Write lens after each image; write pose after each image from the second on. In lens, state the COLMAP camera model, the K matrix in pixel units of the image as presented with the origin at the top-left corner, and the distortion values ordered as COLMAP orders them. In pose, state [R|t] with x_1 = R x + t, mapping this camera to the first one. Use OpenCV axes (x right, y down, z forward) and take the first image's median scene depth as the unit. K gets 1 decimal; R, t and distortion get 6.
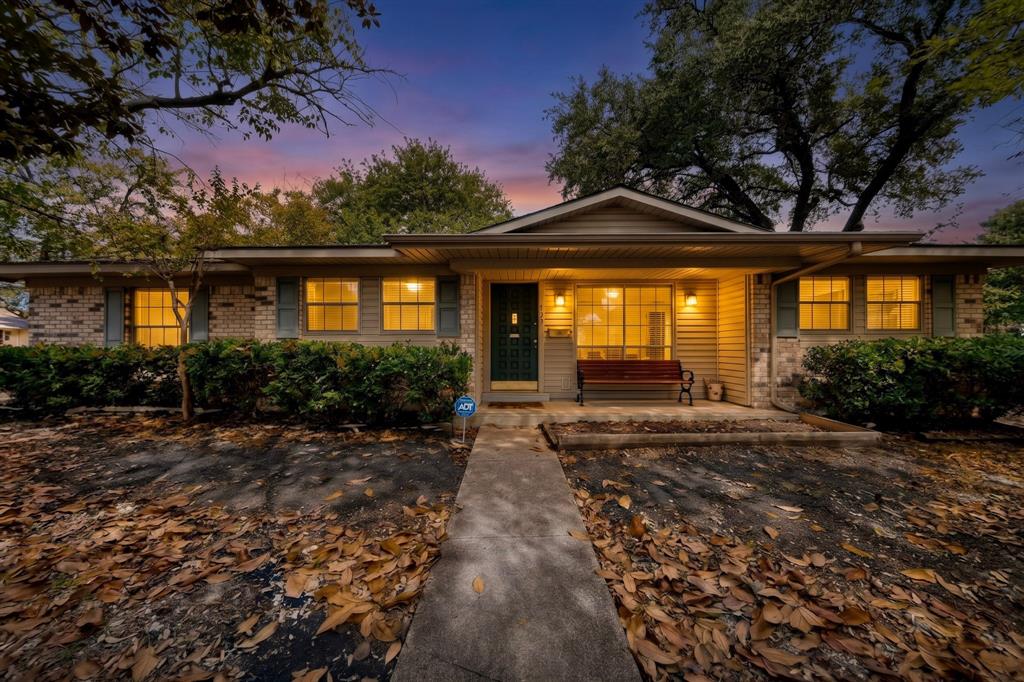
lens RADIAL K [[446.4, 0, 510.4], [0, 446.4, 345.2], [0, 0, 1]] dist [0.000179, -0.000109]
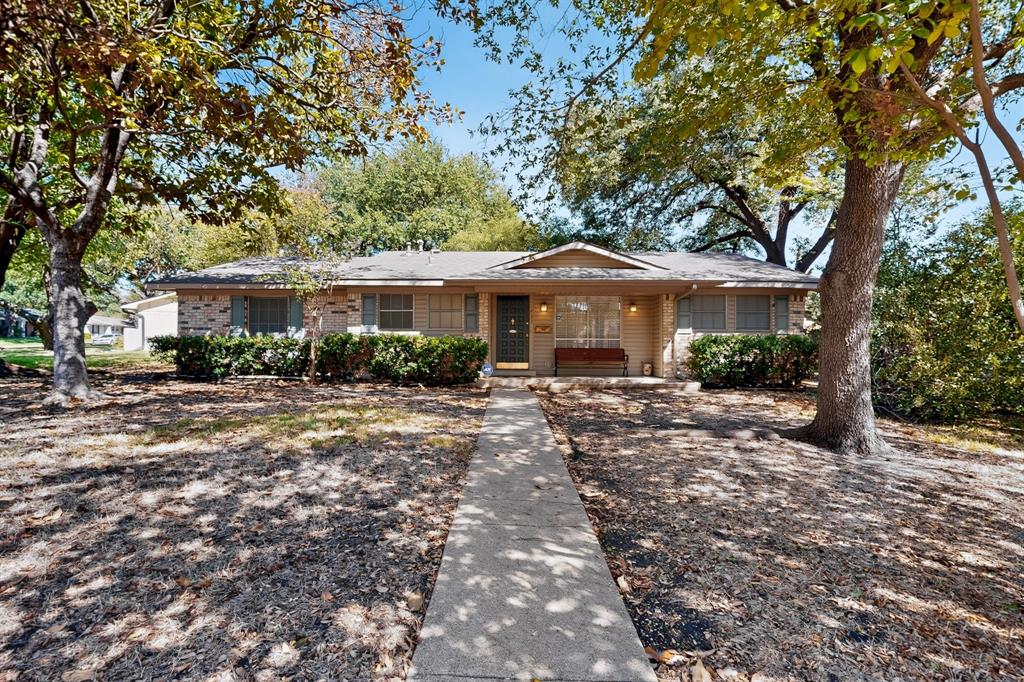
lens RADIAL K [[446.4, 0, 510.4], [0, 446.4, 345.2], [0, 0, 1]] dist [0.000179, -0.000109]
pose [[0.999978, 0.006446, 0.001505, -0.001344], [-0.006472, 0.999823, 0.017653, -0.001402], [-0.001391, -0.017663, 0.999843, -0.505313]]
